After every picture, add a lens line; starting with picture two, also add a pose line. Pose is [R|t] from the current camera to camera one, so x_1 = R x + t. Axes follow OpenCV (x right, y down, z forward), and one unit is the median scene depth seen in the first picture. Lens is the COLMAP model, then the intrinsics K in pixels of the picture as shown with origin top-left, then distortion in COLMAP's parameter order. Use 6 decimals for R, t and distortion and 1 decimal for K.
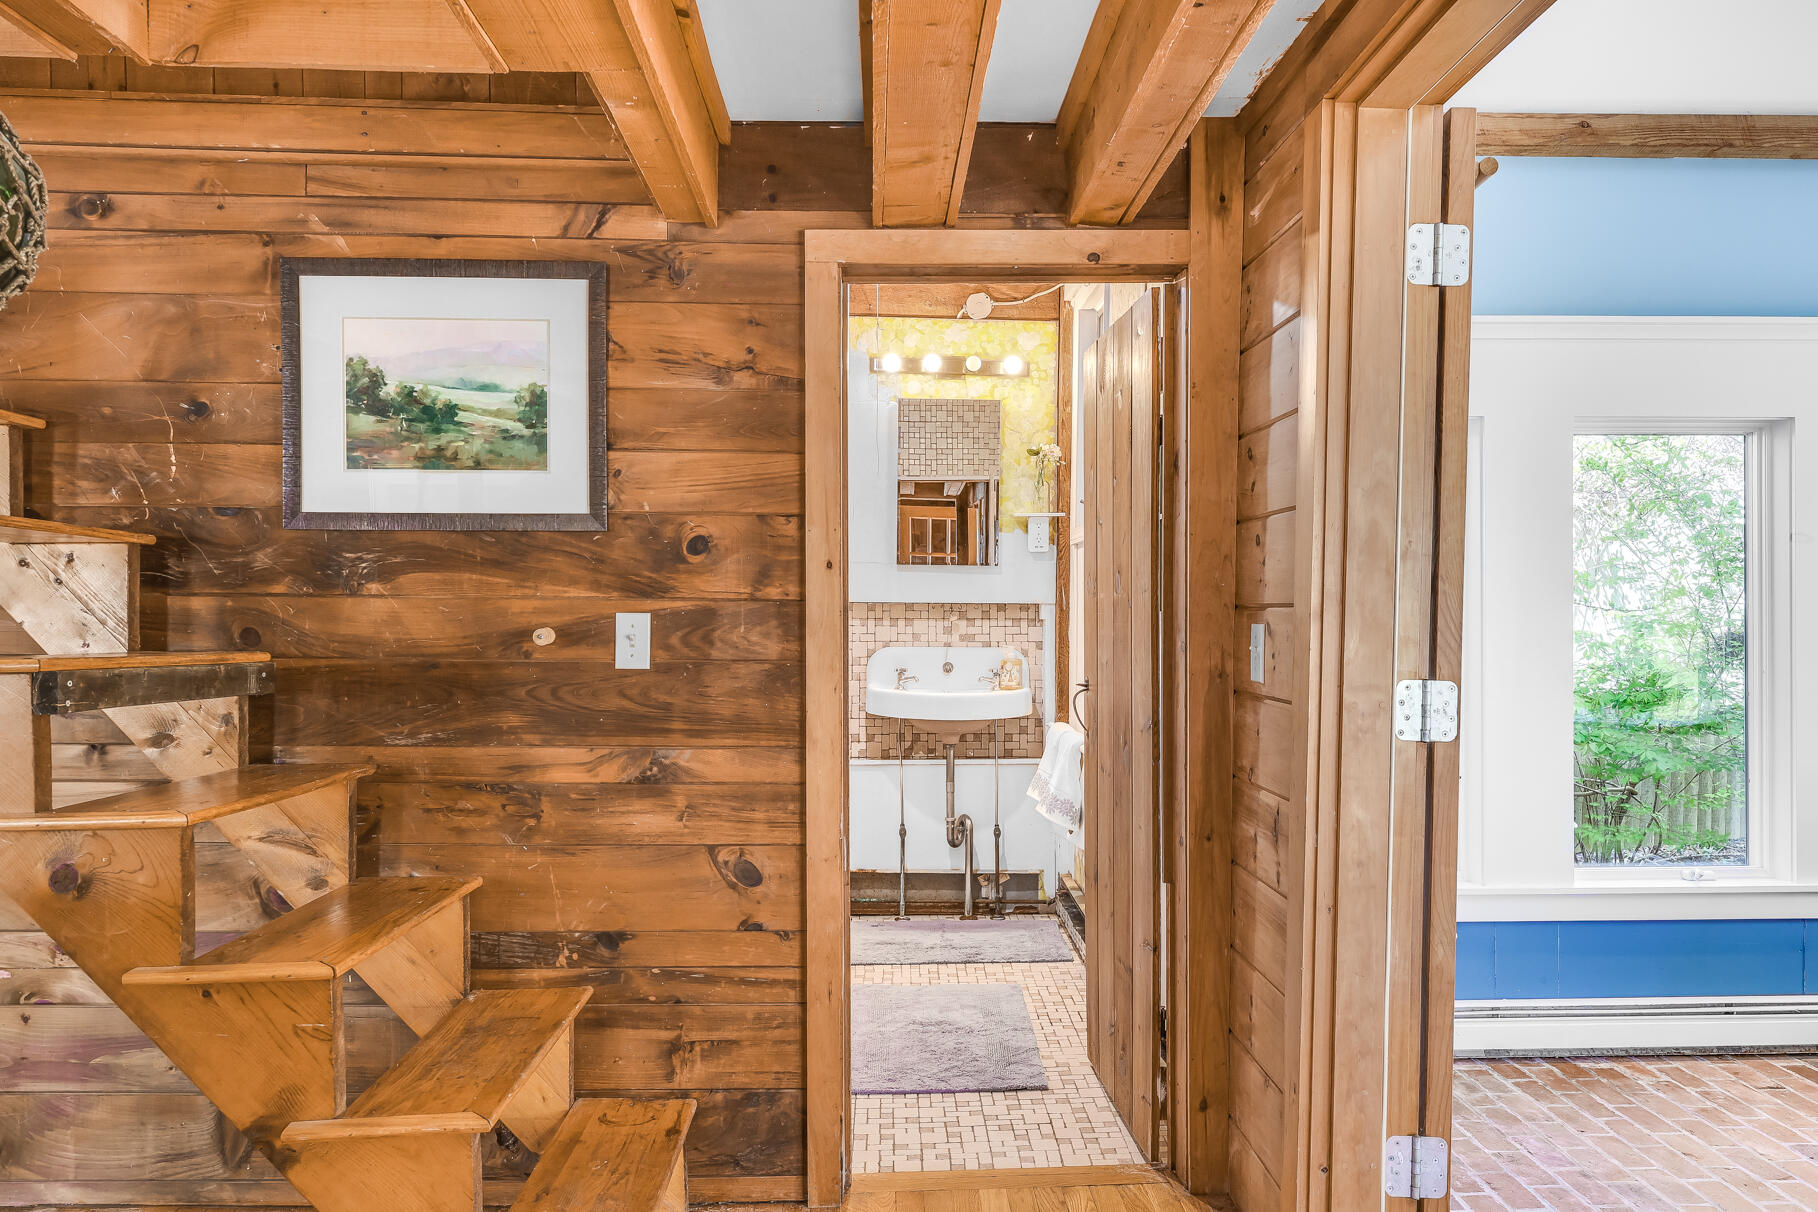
lens RADIAL K [[805.3, 0, 918.6], [0, 805.3, 616.7], [0, 0, 1]] dist [0.004492, -0.000689]
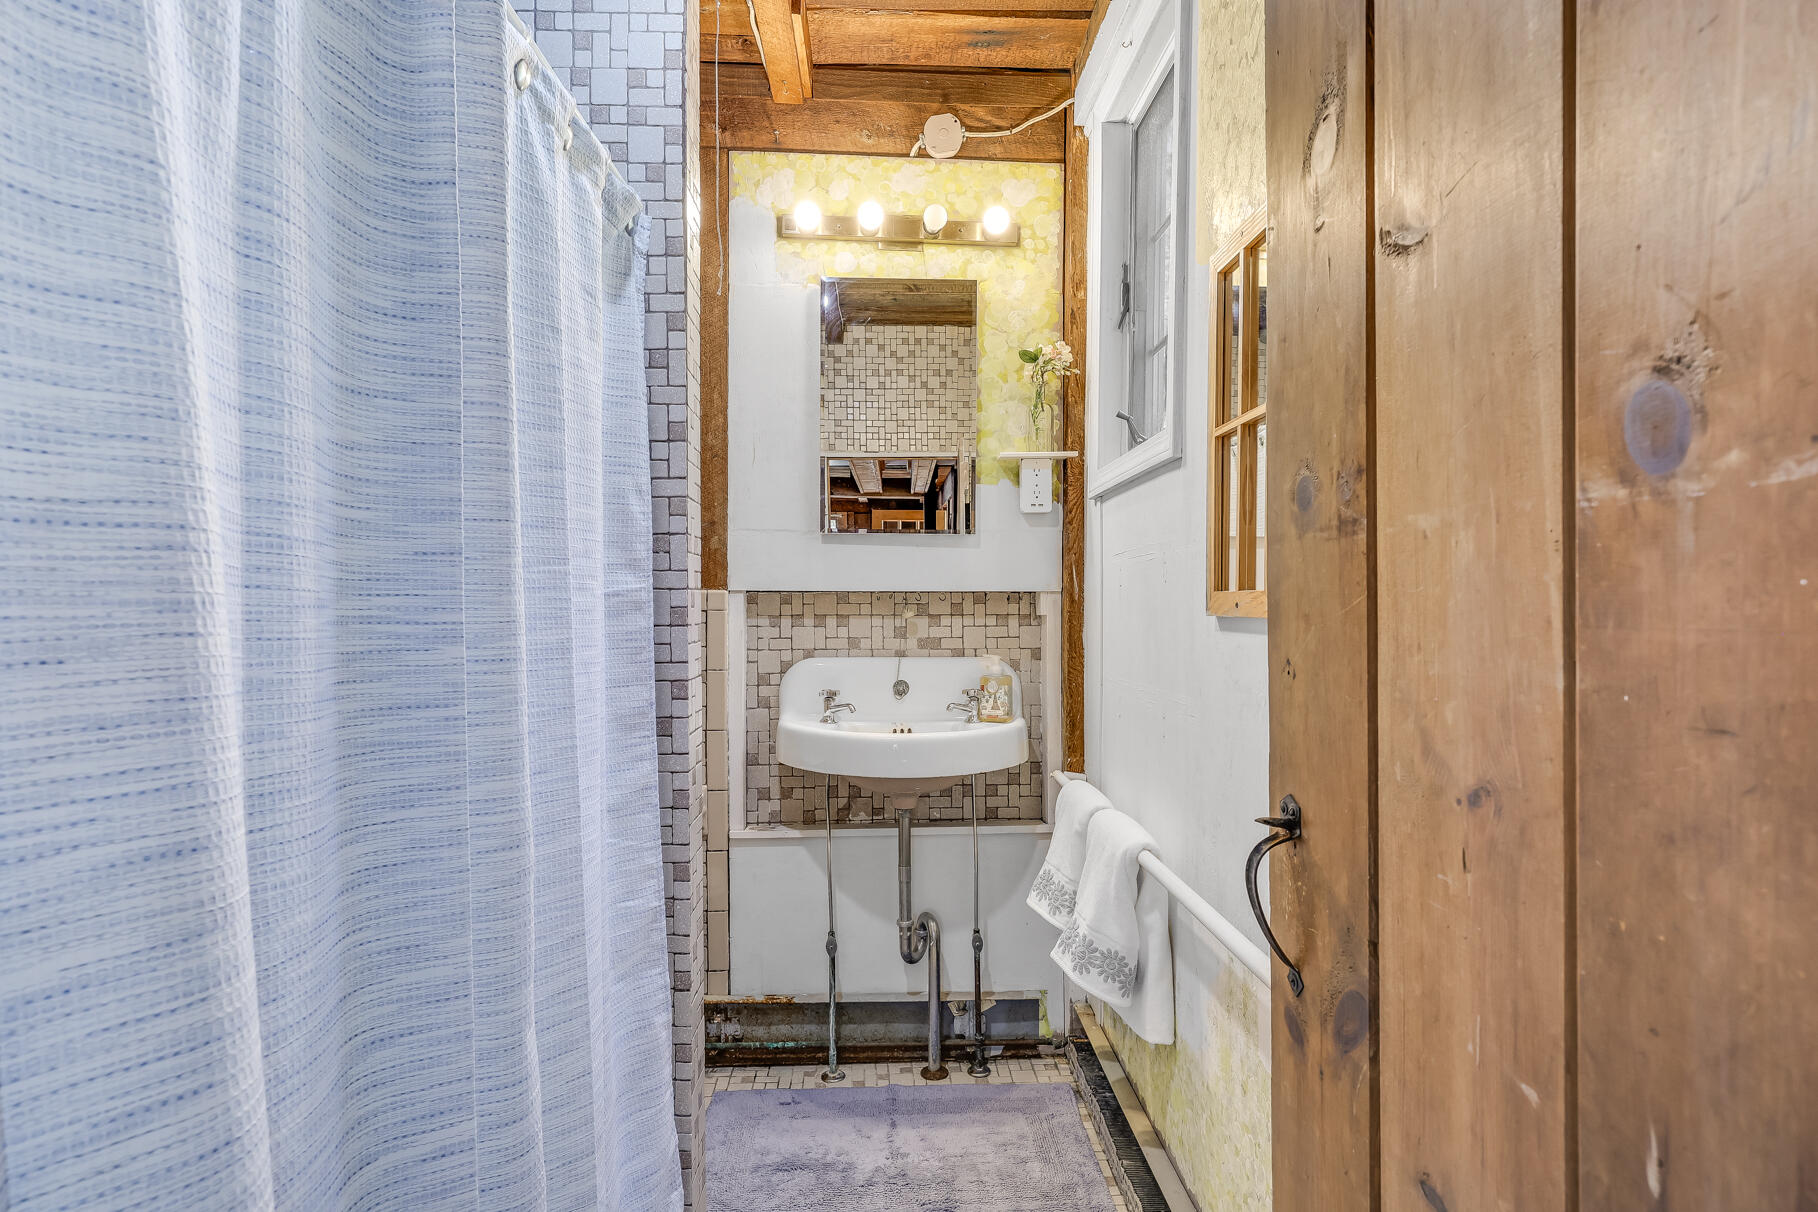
lens RADIAL K [[805.3, 0, 898.3], [0, 805.3, 608.1], [0, 0, 1]] dist [0.004492, -0.000689]
pose [[0.999888, -0.006680, 0.013429, 0.026266], [0.006805, 0.999933, -0.009319, 0.002893], [-0.013366, 0.009410, 0.999866, 0.337773]]
